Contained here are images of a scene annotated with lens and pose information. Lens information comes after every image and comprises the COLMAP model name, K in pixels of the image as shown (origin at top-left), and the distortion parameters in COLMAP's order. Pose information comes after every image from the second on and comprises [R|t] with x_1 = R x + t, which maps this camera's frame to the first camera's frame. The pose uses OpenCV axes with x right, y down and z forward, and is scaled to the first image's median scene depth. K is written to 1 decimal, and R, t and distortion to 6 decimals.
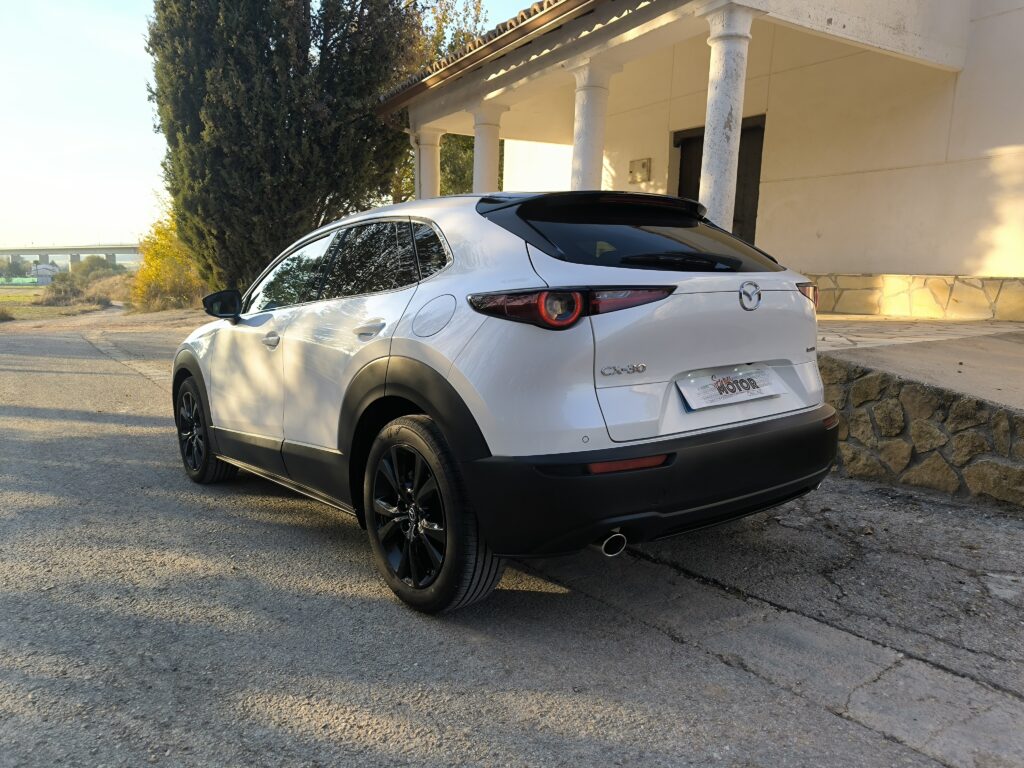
lens RADIAL K [[719.2, 0, 508.2], [0, 719.2, 397.3], [0, 0, 1]] dist [0.046617, -0.026618]
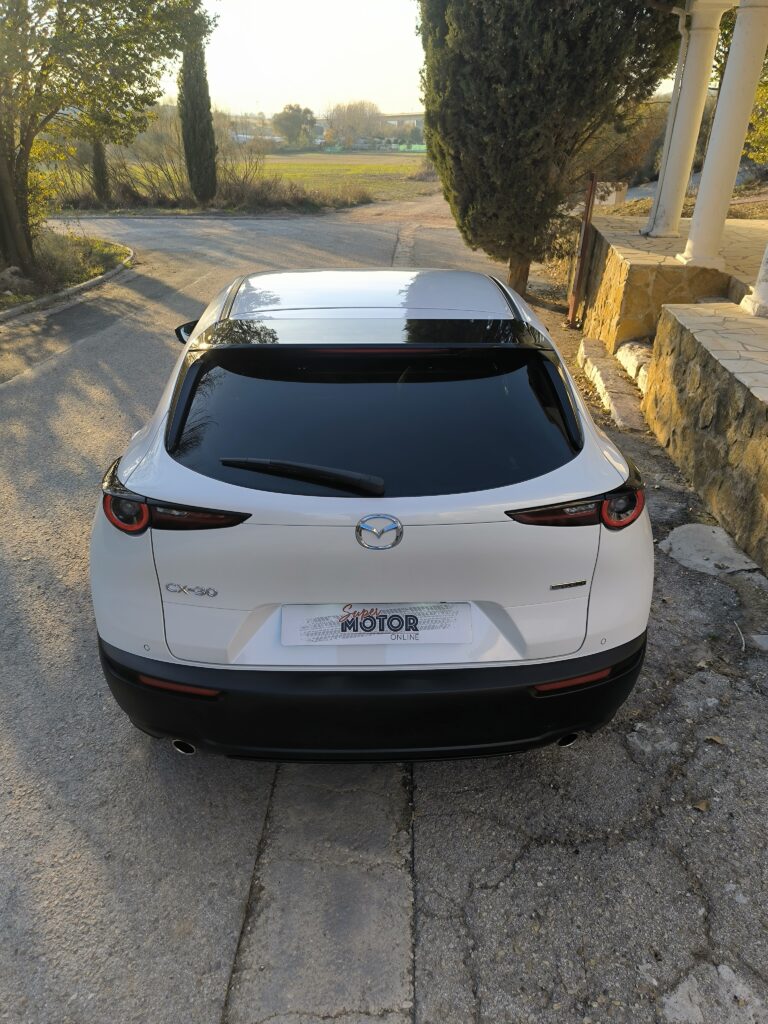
lens RADIAL K [[719.2, 0, 384.0], [0, 719.2, 512.0], [0, 0, 1]] dist [0.046617, -0.026618]
pose [[0.812427, 0.270471, -0.516535, 0.157280], [-0.104727, 0.939183, 0.327060, -0.088876], [0.573581, -0.211617, 0.791343, 0.087081]]
